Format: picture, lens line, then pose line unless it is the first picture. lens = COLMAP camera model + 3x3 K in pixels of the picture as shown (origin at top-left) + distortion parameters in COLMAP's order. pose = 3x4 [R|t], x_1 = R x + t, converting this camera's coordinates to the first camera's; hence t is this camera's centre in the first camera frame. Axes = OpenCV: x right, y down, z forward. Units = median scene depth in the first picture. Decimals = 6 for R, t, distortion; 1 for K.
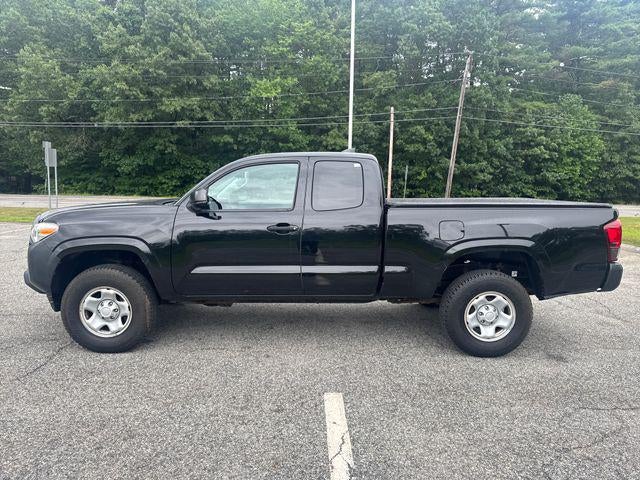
lens RADIAL K [[456.3, 0, 320.0], [0, 456.3, 240.0], [0, 0, 1]] dist [0.002796, -0.005152]
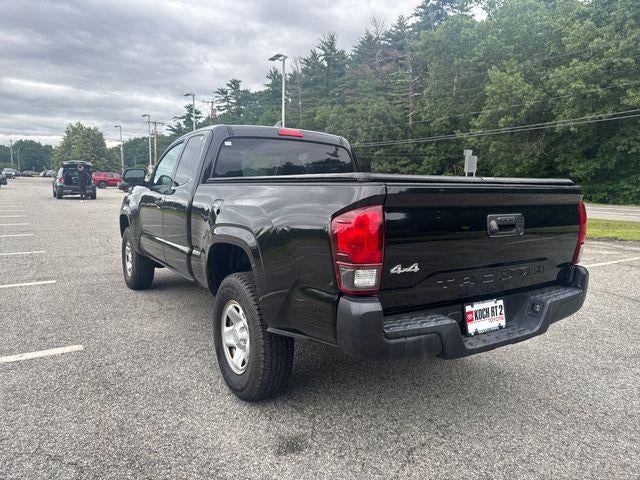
lens RADIAL K [[456.3, 0, 320.0], [0, 456.3, 240.0], [0, 0, 1]] dist [0.002796, -0.005152]
pose [[0.524434, 0.093974, -0.846249, 0.108587], [-0.110209, 0.993022, 0.041974, -0.002738], [0.844288, 0.071252, 0.531131, 0.076987]]
